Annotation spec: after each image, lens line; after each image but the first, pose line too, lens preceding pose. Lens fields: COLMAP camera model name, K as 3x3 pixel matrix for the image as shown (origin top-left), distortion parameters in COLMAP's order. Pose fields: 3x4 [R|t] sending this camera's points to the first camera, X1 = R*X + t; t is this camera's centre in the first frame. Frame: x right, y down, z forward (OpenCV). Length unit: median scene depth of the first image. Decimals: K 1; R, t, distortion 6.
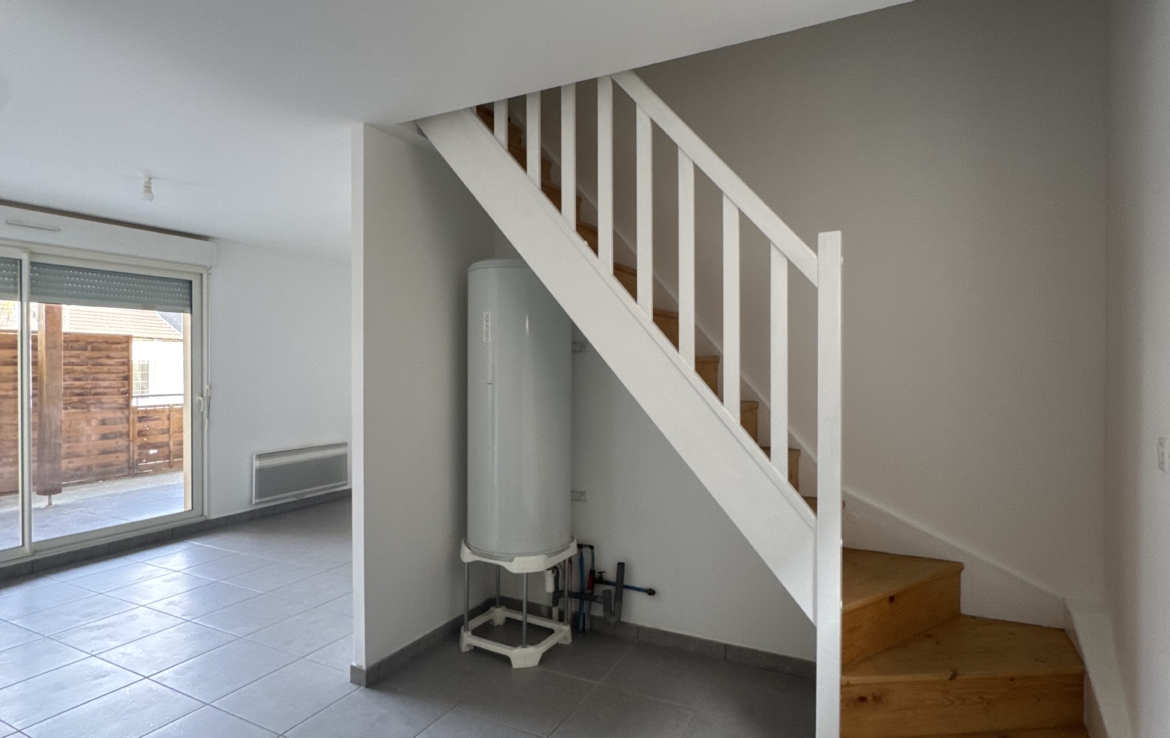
lens RADIAL K [[622.2, 0, 585.0], [0, 622.2, 369.0], [0, 0, 1]] dist [-0.001839, -0.000579]
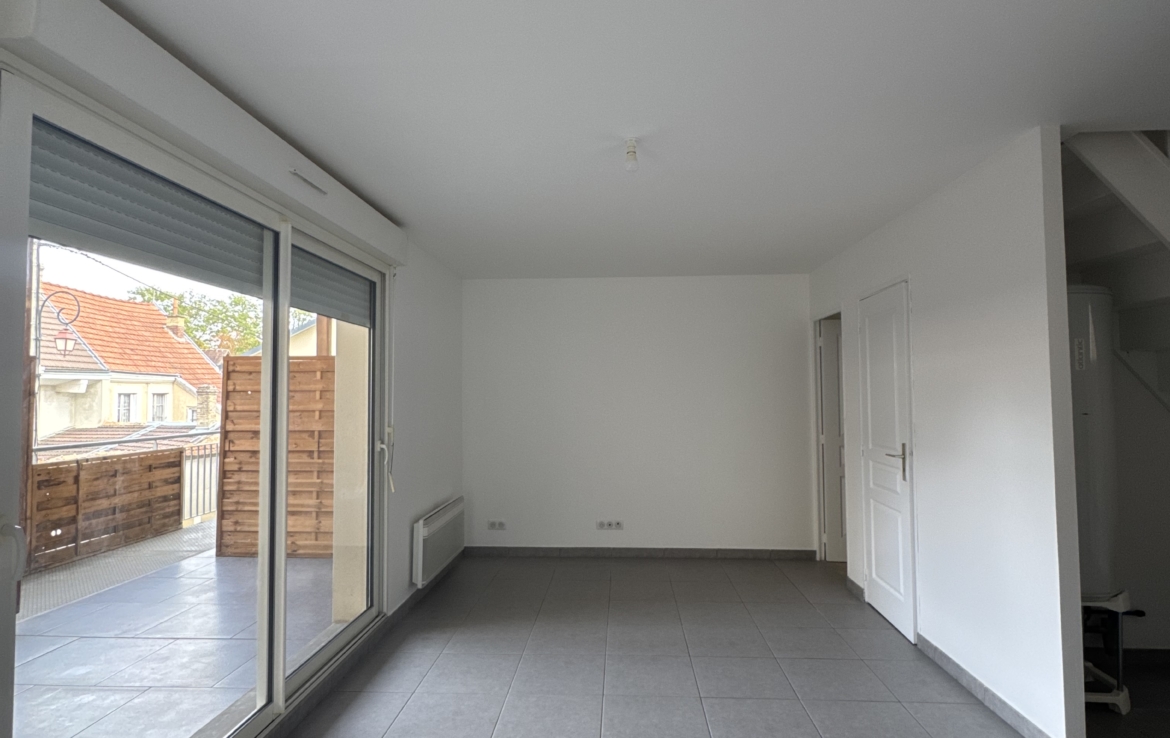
lens RADIAL K [[622.2, 0, 585.0], [0, 622.2, 369.0], [0, 0, 1]] dist [-0.001839, -0.000579]
pose [[0.914146, 0.009283, 0.405278, -0.461248], [0.011396, 0.998754, -0.048579, -0.002708], [-0.405224, 0.049027, 0.912902, 0.164174]]
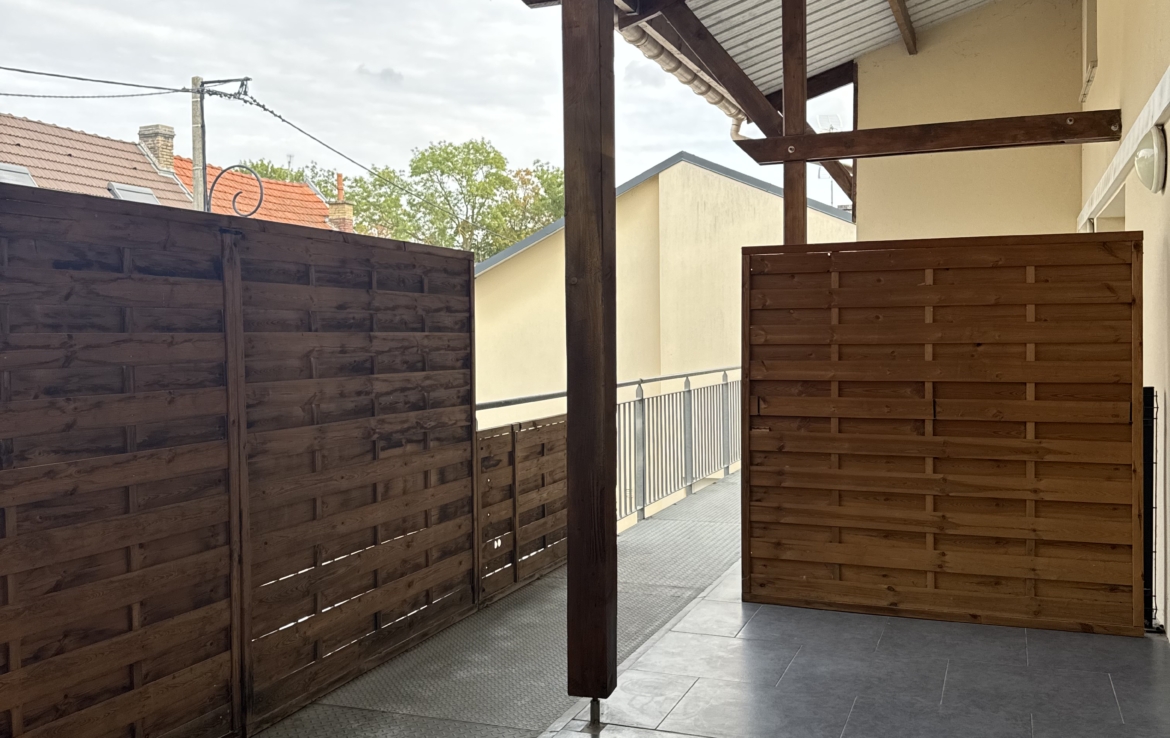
lens RADIAL K [[1101.8, 0, 585.0], [0, 1101.8, 369.0], [0, 0, 1]] dist [0.123431, -0.006685]
pose [[0.995767, -0.014895, 0.090694, -0.719611], [0.012587, 0.999584, 0.025961, 0.001865], [-0.091043, -0.024710, 0.995540, 0.291350]]
